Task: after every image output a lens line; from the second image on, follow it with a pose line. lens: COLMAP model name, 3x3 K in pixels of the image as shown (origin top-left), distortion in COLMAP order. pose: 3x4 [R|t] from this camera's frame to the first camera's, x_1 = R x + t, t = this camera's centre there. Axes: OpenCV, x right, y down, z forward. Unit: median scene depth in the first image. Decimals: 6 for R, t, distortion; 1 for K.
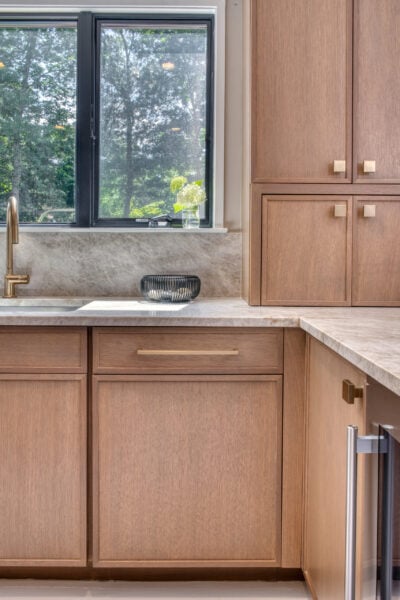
lens RADIAL K [[486.3, 0, 198.0], [0, 486.3, 257.7], [0, 0, 1]] dist [-0.011078, -0.001277]
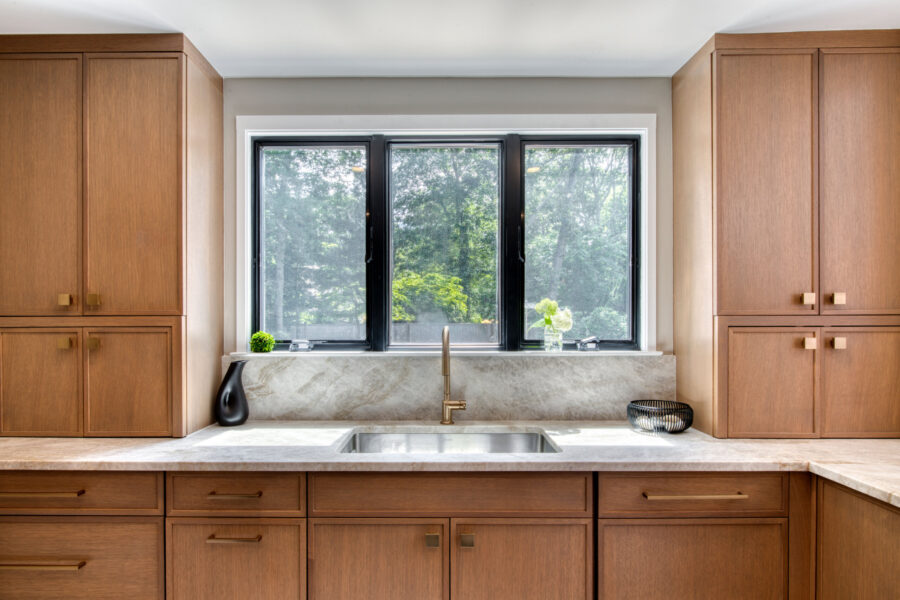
lens RADIAL K [[498.0, 0, 453.1], [0, 498.0, 326.3], [0, 0, 1]] dist [0.000399, -0.002185]
pose [[0.999889, -0.008825, -0.011979, -0.421746], [0.008743, 0.999938, -0.006879, -0.128723], [0.012039, 0.006774, 0.999905, -0.031237]]
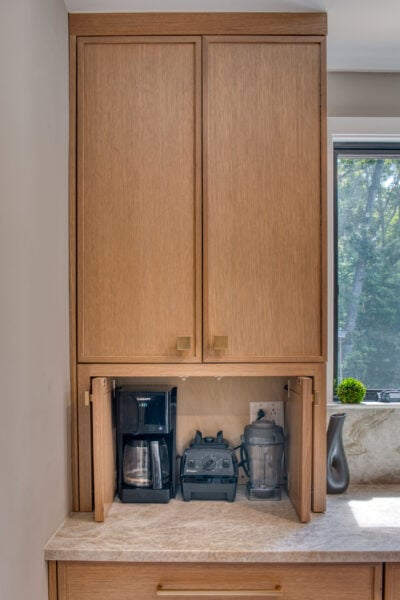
lens RADIAL K [[539.5, 0, 199.0], [0, 539.5, 364.5], [0, 0, 1]] dist [-0.042473, -0.008820]
pose [[0.999882, -0.009468, -0.012078, -2.321431], [0.009689, 0.999784, 0.018373, -0.249662], [0.011902, -0.018488, 0.999758, 0.275434]]
